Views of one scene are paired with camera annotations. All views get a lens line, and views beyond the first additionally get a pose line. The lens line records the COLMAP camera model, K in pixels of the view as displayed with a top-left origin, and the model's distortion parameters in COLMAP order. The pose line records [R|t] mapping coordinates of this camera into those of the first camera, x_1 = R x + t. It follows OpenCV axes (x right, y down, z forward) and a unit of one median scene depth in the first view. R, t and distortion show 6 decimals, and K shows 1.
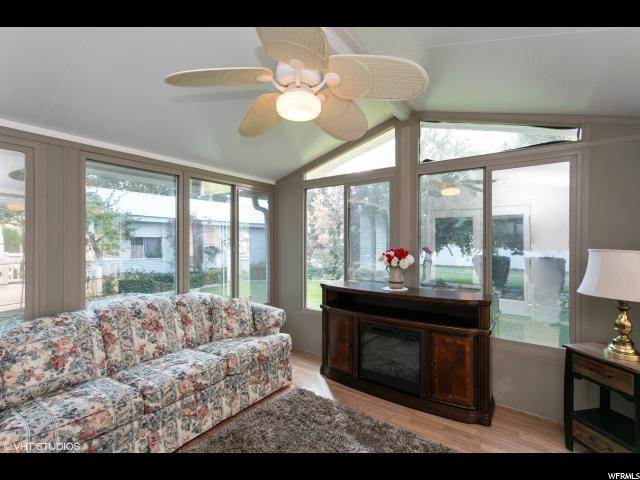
lens RADIAL K [[307.1, 0, 318.0], [0, 307.1, 243.1], [0, 0, 1]] dist [0.003853, 0.002345]
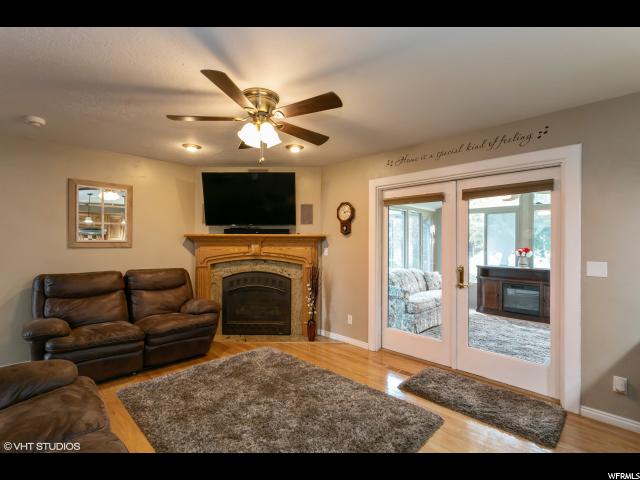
lens RADIAL K [[307.1, 0, 321.2], [0, 307.1, 242.7], [0, 0, 1]] dist [0.003853, 0.002345]
pose [[0.990092, 0.010296, -0.140039, -0.739751], [-0.009485, 0.999934, 0.006461, -0.015230], [0.140097, -0.005068, 0.990125, -1.137027]]
